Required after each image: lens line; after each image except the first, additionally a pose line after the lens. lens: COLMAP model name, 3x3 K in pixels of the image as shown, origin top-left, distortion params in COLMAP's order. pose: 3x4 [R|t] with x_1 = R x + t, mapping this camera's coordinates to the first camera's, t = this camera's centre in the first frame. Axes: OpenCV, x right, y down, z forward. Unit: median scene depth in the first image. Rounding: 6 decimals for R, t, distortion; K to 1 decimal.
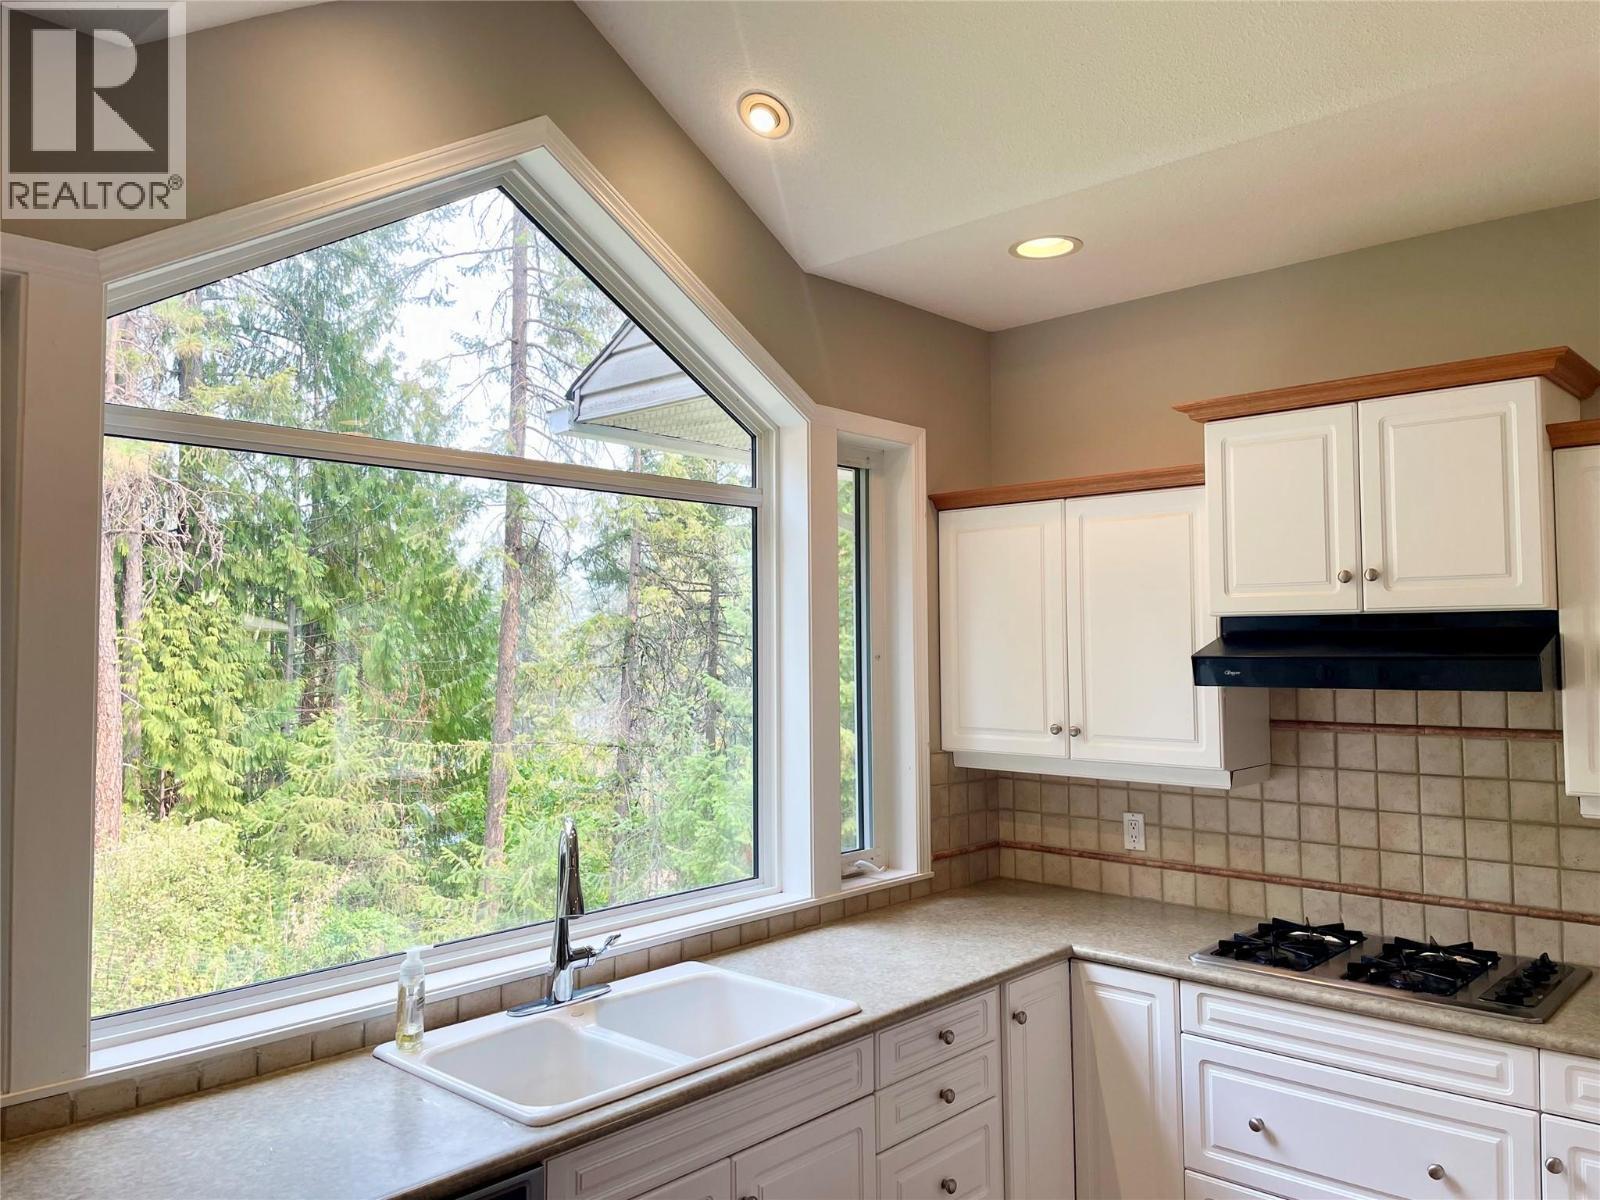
lens RADIAL K [[1211.9, 0, 805.9], [0, 1211.9, 596.5], [0, 0, 1]] dist [0.072568, -0.075726]
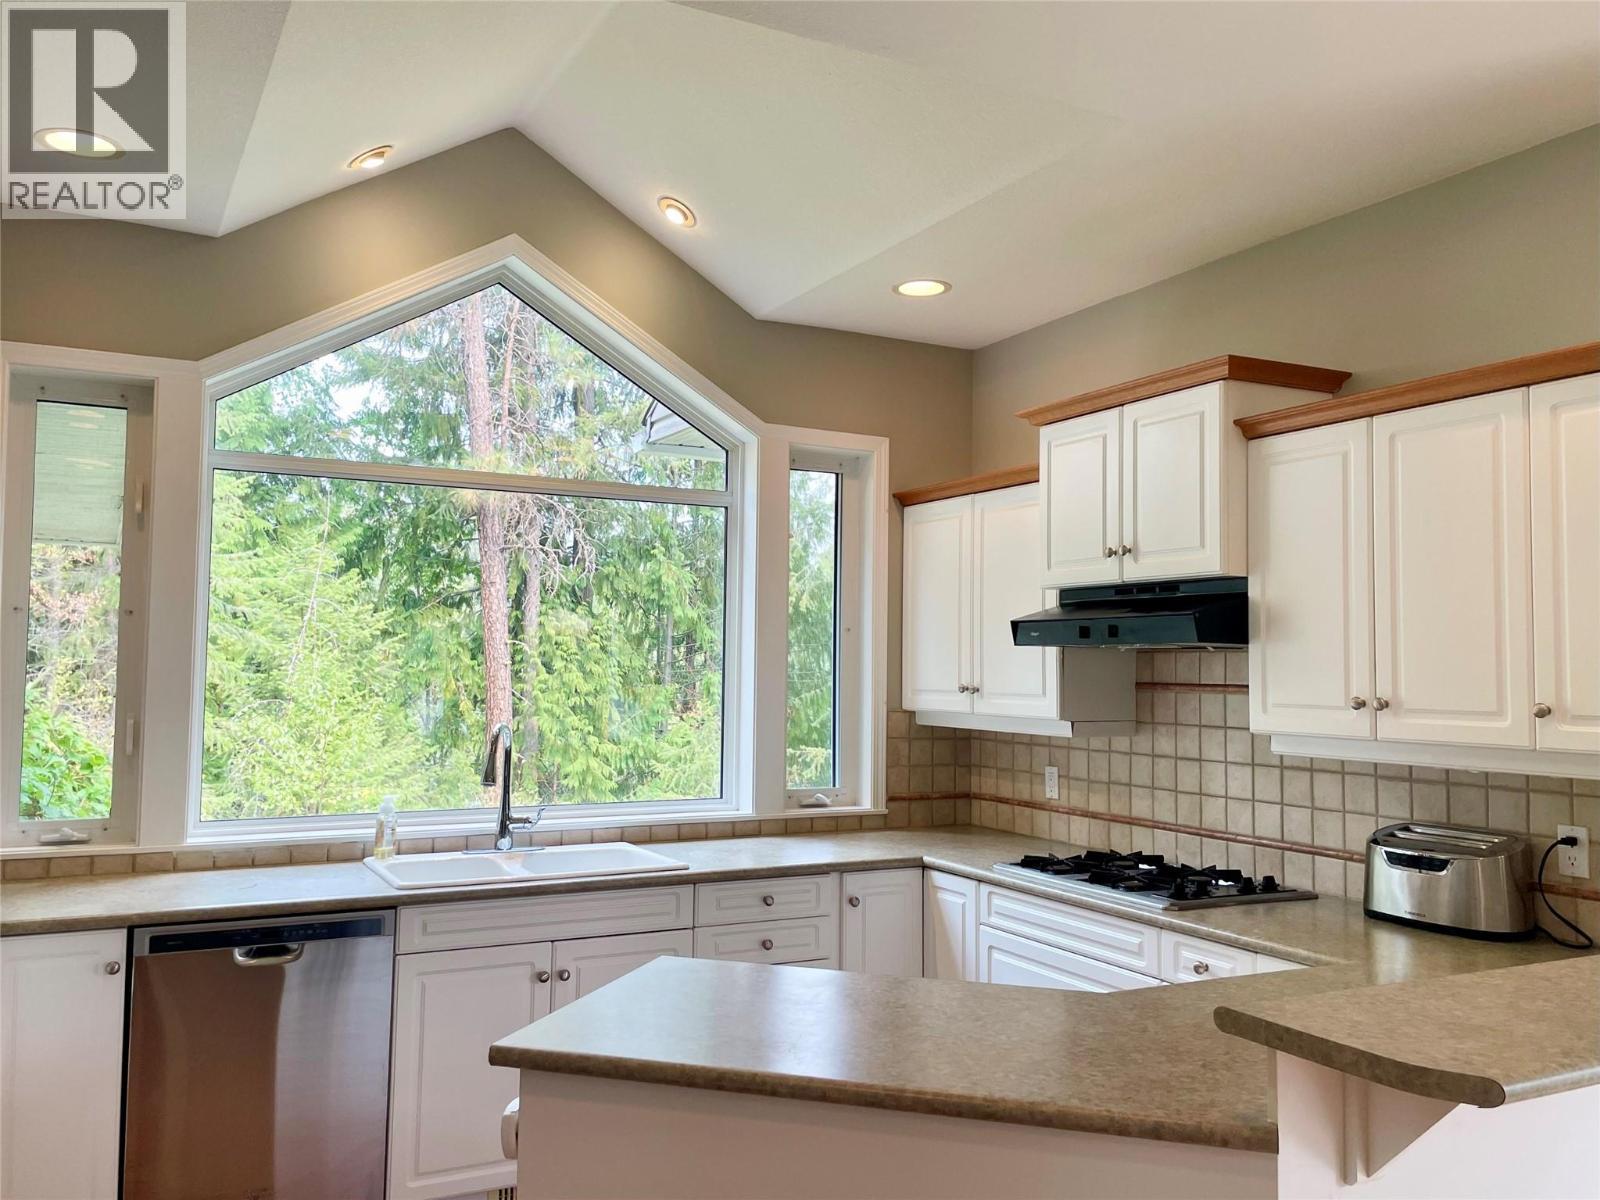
lens RADIAL K [[1333.1, 0, 799.2], [0, 1333.1, 612.2], [0, 0, 1]] dist [0.086356, -0.036545]
pose [[0.938434, 0.003463, -0.345442, 0.525259], [-0.004619, 0.999986, -0.002523, 0.040453], [0.345429, 0.003964, 0.938437, -0.287283]]
